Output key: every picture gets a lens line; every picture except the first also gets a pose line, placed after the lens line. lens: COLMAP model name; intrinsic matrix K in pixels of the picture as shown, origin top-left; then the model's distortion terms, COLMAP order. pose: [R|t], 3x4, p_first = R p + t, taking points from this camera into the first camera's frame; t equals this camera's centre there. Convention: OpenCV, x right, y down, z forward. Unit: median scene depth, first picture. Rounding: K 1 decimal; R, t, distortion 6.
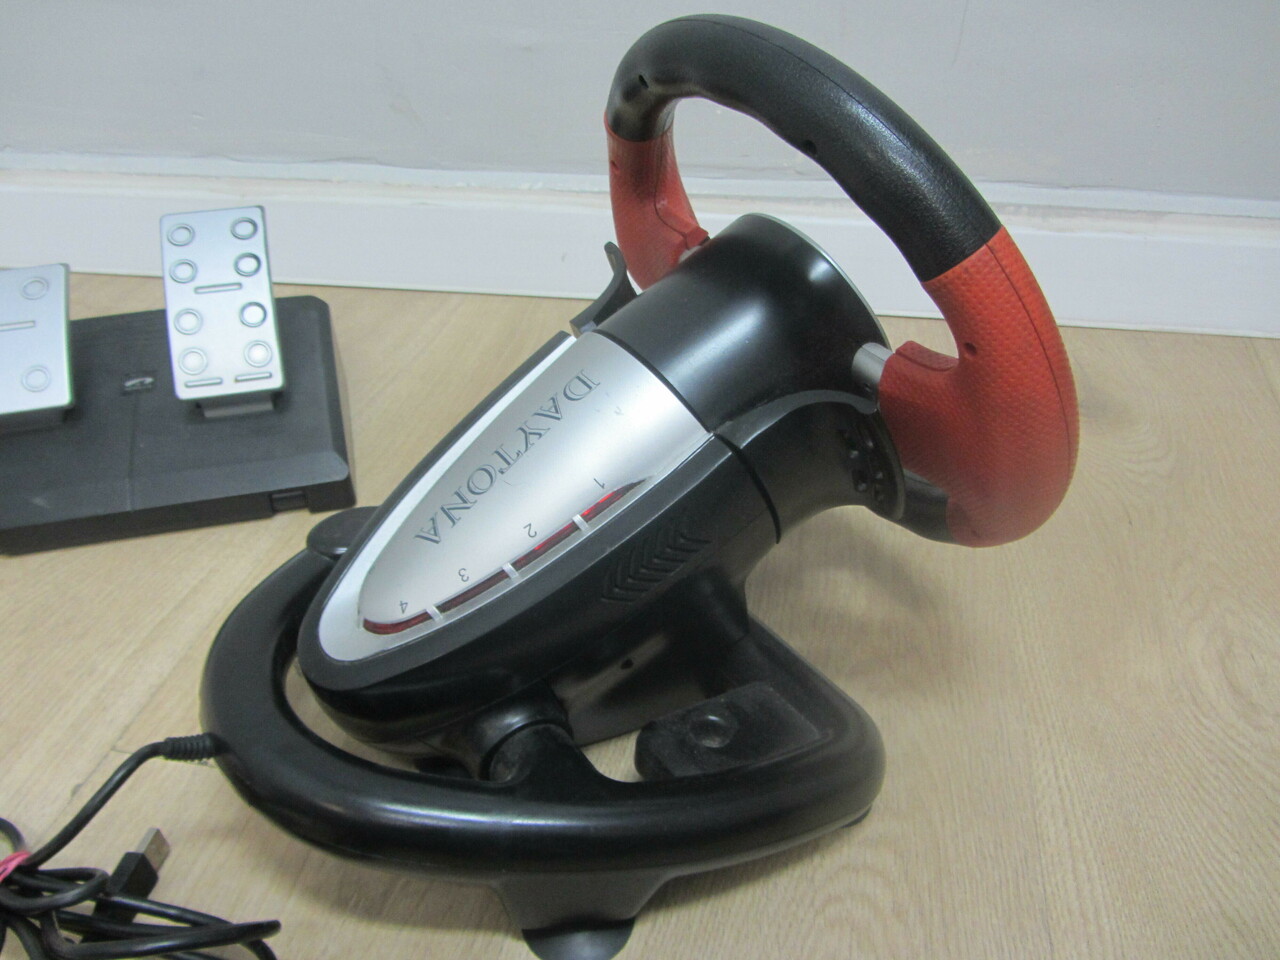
lens RADIAL K [[1072.4, 0, 645.3], [0, 1072.4, 481.1], [0, 0, 1]] dist [-0.020069, 0.001260]
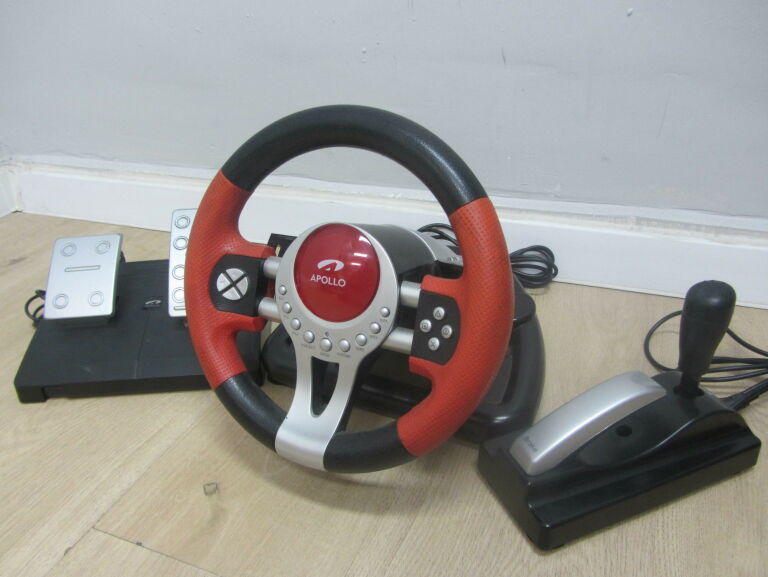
lens RADIAL K [[643.4, 0, 387.2], [0, 643.4, 289.2], [0, 0, 1]] dist [-0.020069, 0.001260]
pose [[0.982755, 0.073628, -0.169622, 0.103157], [-0.087196, 0.993441, -0.073971, -0.086835], [0.163063, 0.087486, 0.982729, 0.027288]]
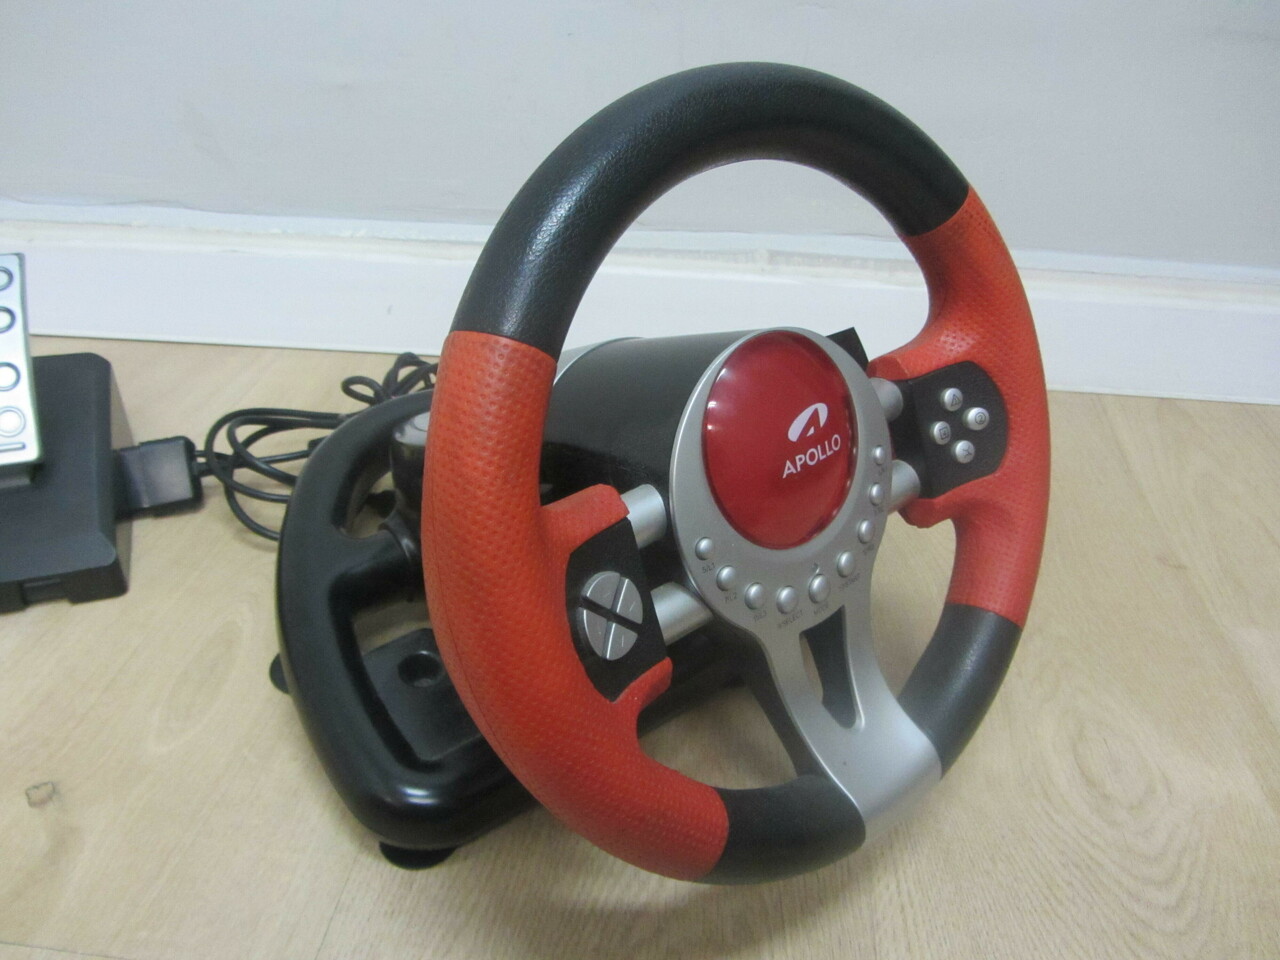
lens RADIAL K [[1072.4, 0, 645.3], [0, 1072.4, 481.1], [0, 0, 1]] dist [-0.020069, 0.001260]
pose [[0.994512, -0.011607, 0.103972, 0.074093], [0.015957, 0.999027, -0.041104, -0.031329], [-0.103394, 0.042538, 0.993730, 0.101253]]
